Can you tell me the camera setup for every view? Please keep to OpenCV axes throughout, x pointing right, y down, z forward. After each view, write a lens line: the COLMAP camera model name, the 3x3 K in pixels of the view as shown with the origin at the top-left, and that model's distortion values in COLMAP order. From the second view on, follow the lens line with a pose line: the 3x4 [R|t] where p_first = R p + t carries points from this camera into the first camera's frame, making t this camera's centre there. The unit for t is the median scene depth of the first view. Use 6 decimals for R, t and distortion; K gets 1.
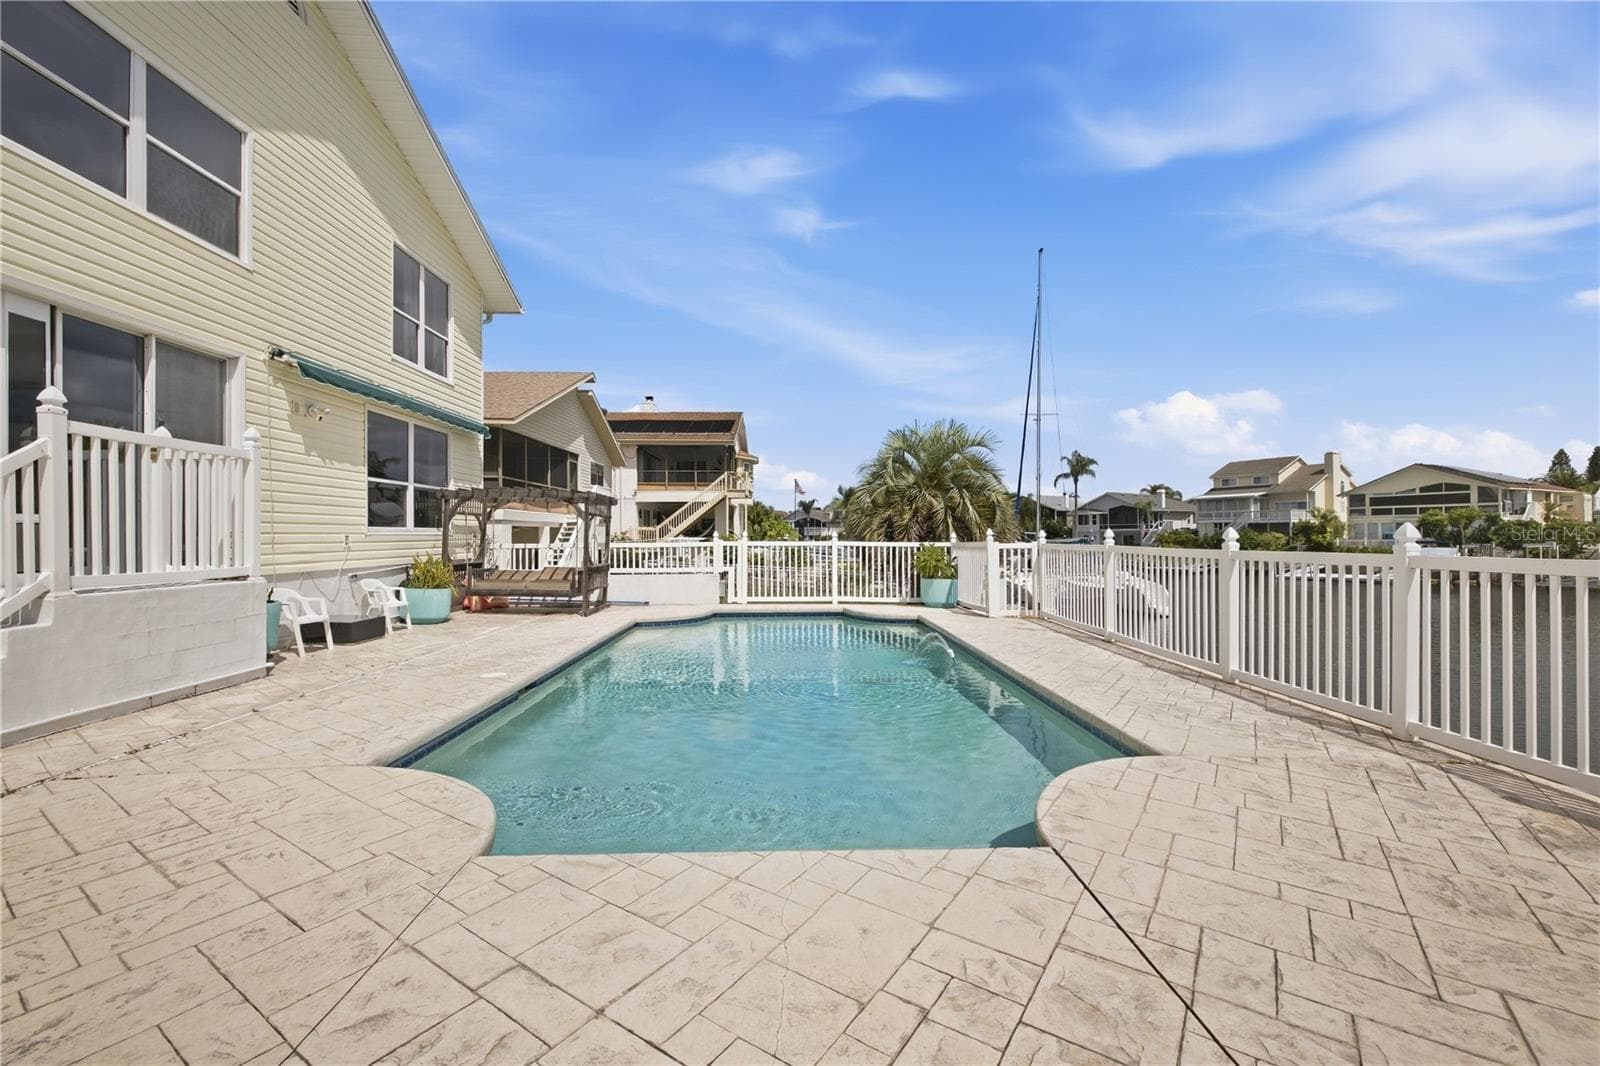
lens RADIAL K [[672.6, 0, 802.0], [0, 672.6, 526.0], [0, 0, 1]] dist [0.006806, -0.000672]
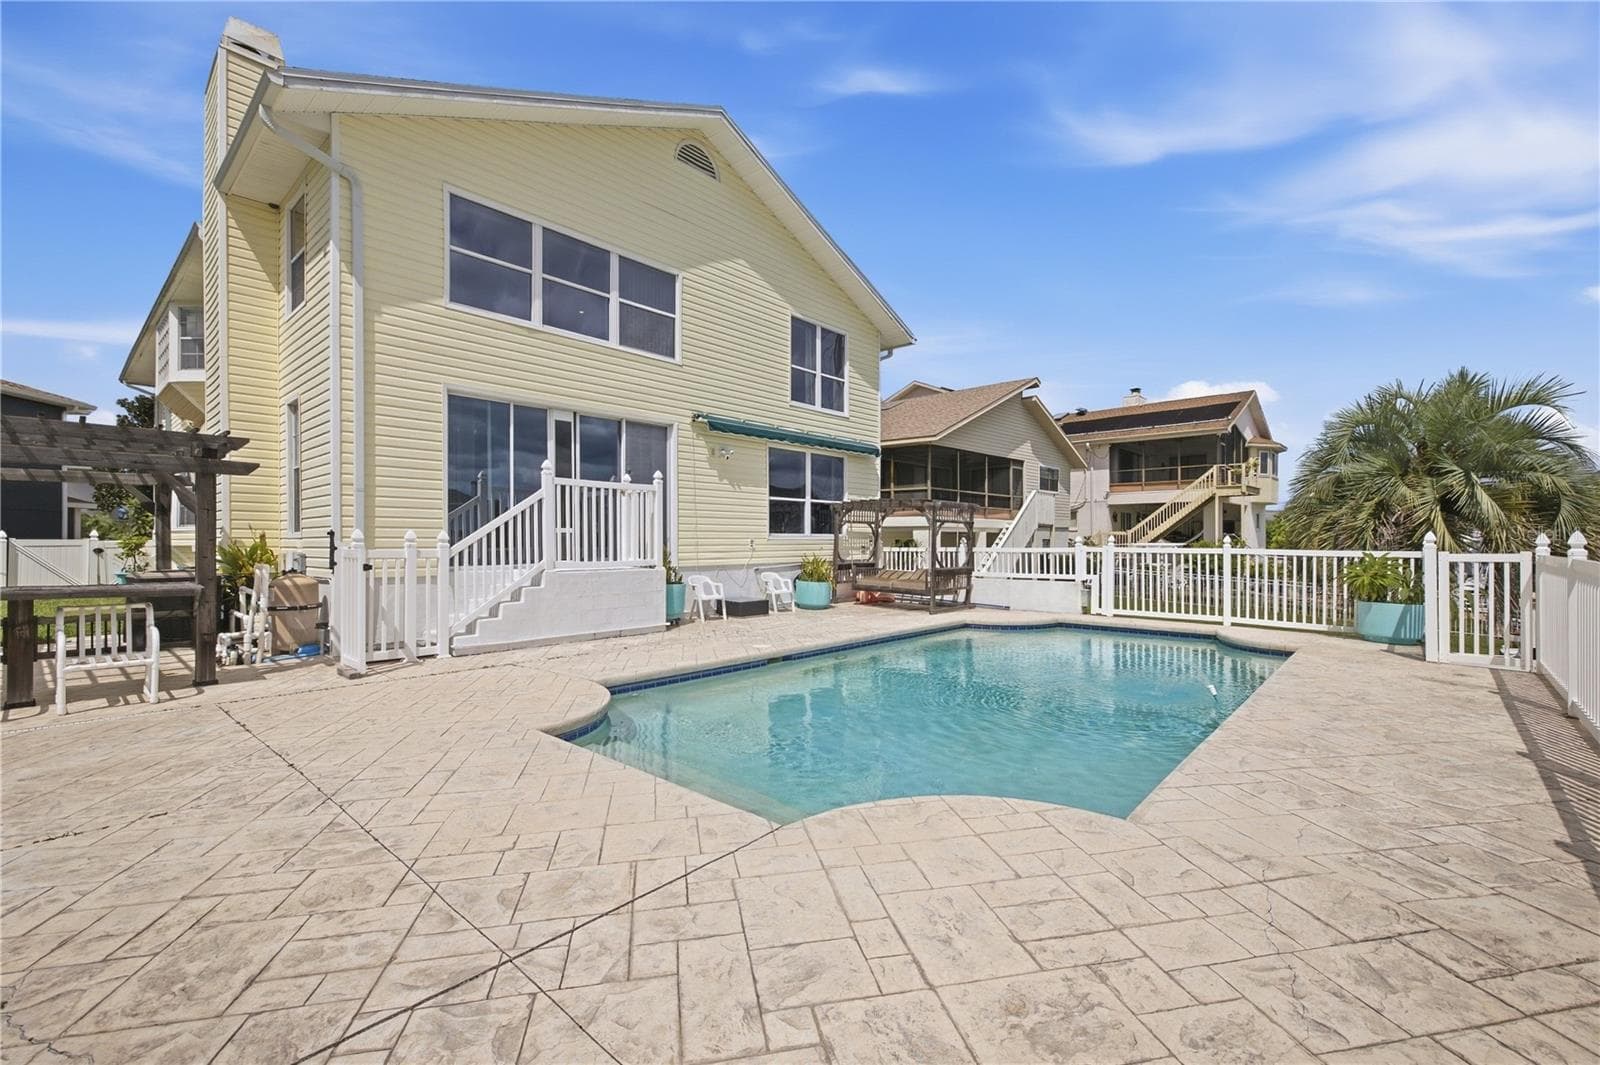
lens RADIAL K [[678.9, 0, 802.0], [0, 678.9, 538.2], [0, 0, 1]] dist [0.002646, -0.000286]
pose [[0.721714, 0.000913, -0.692190, 0.298334], [0.006831, 0.999941, 0.008441, -0.000442], [0.692157, -0.010820, 0.721666, 0.058976]]
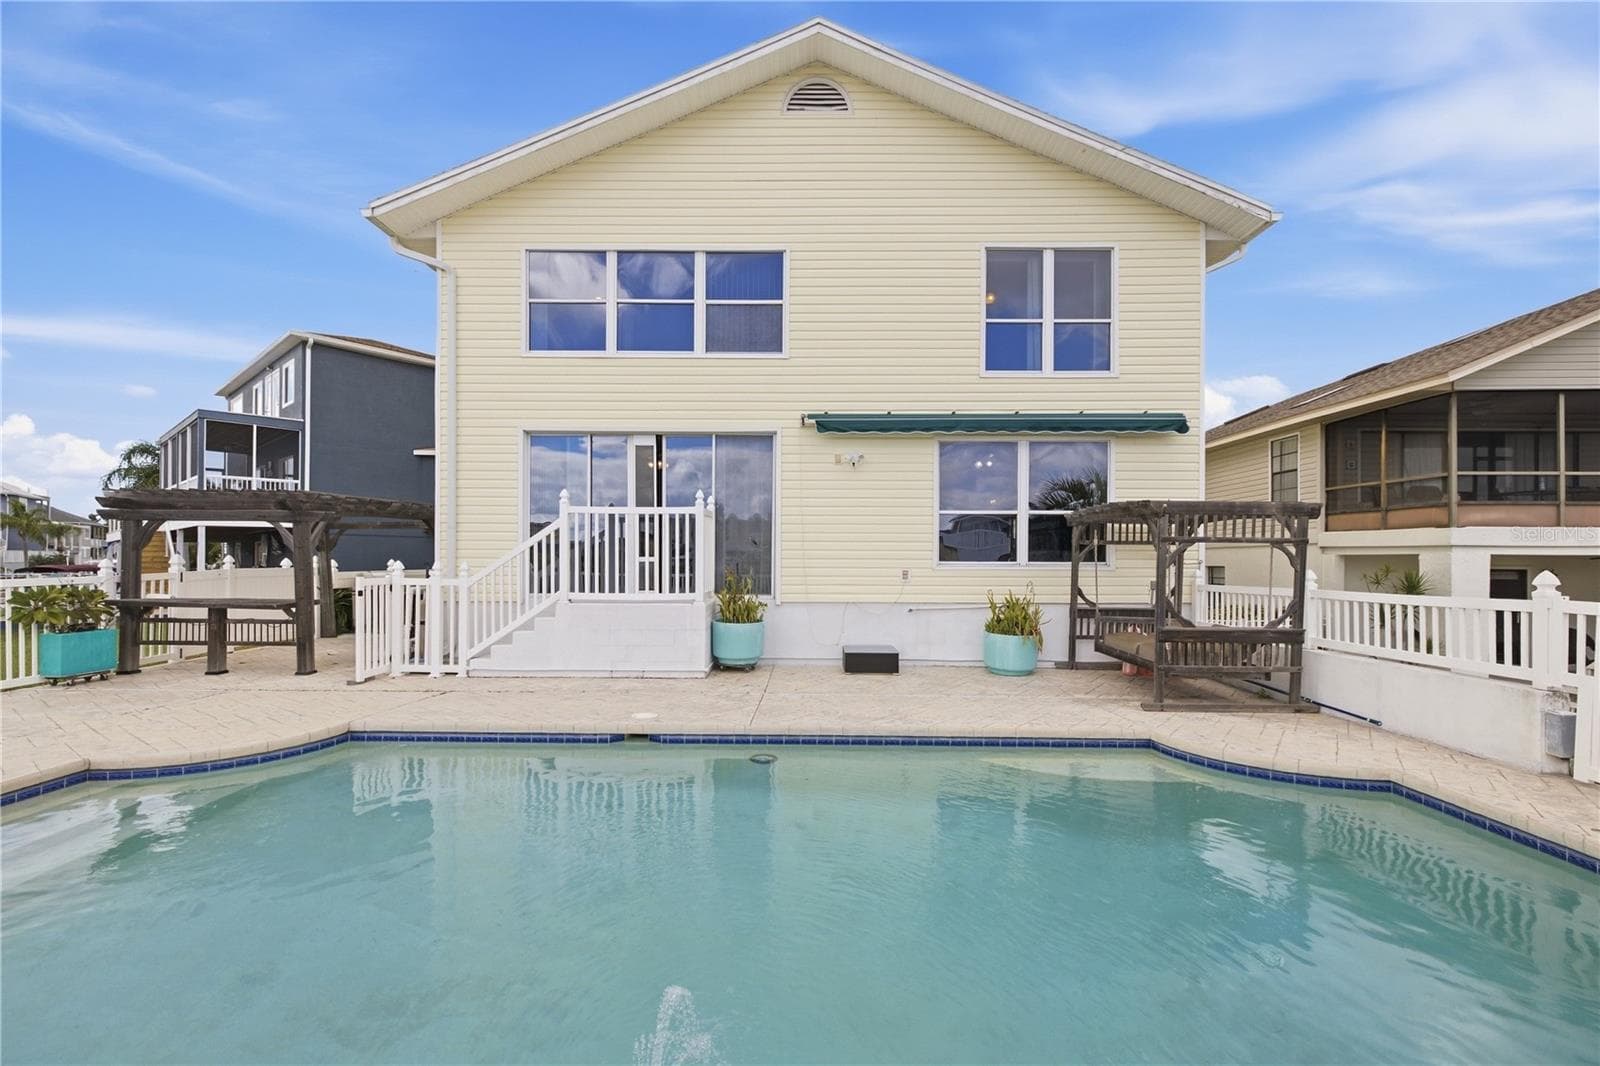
lens RADIAL K [[656.4, 0, 798.9], [0, 656.4, 564.8], [0, 0, 1]] dist [0.002302, 0.000077]
pose [[-0.044100, -0.000626, -0.999027, 0.271692], [0.011918, 0.999928, -0.001153, 0.003835], [0.998956, -0.011958, -0.044089, 0.735368]]
